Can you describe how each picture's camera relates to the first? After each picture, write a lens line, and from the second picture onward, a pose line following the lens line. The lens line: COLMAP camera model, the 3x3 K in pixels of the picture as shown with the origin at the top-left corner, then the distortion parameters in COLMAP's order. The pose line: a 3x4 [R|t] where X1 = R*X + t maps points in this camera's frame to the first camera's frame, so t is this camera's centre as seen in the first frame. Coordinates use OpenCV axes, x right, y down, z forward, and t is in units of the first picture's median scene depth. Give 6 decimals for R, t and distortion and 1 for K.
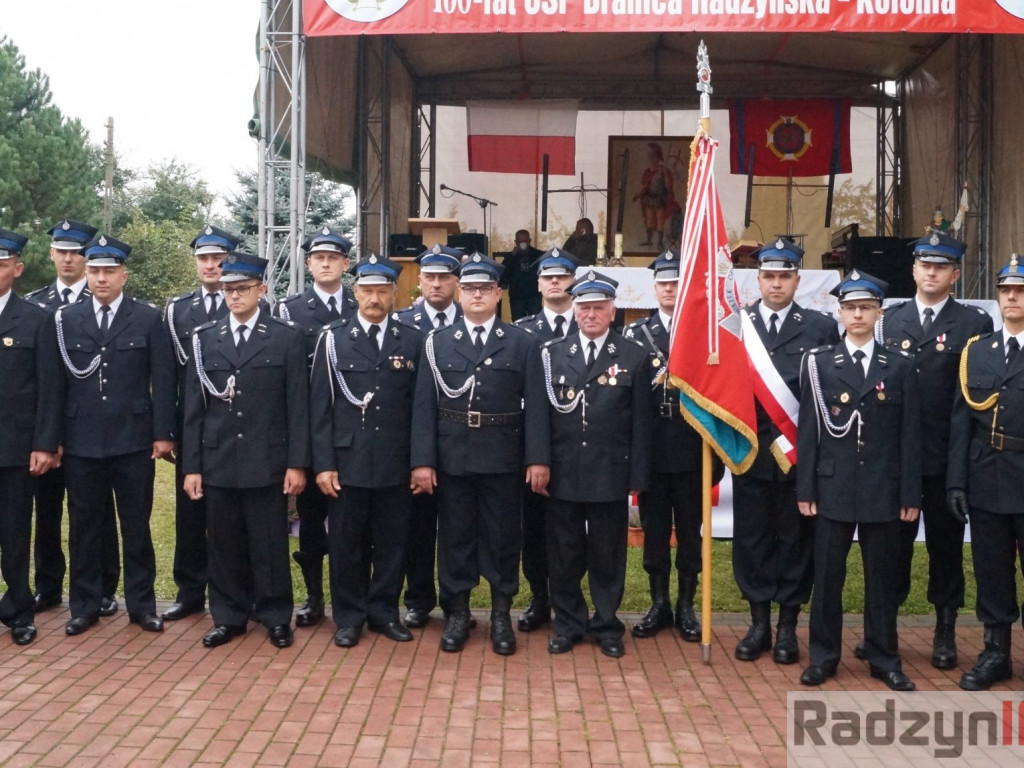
lens RADIAL K [[1170.1, 0, 510.6], [0, 1170.1, 351.1], [0, 0, 1]] dist [-0.061007, -0.003628]
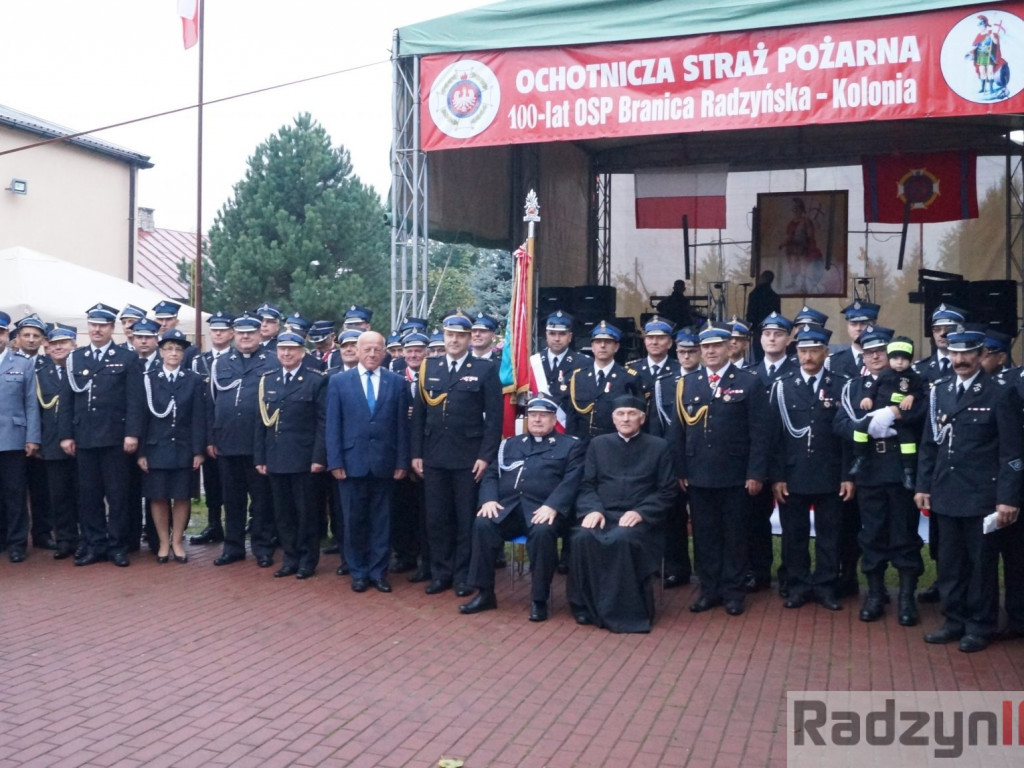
lens RADIAL K [[1170.1, 0, 510.6], [0, 1170.1, 351.1], [0, 0, 1]] dist [-0.061007, -0.003628]
pose [[0.954292, -0.006744, -0.298801, 0.196782], [-0.001120, 0.999658, -0.026140, 0.001300], [0.298875, 0.025280, 0.953957, -0.166185]]
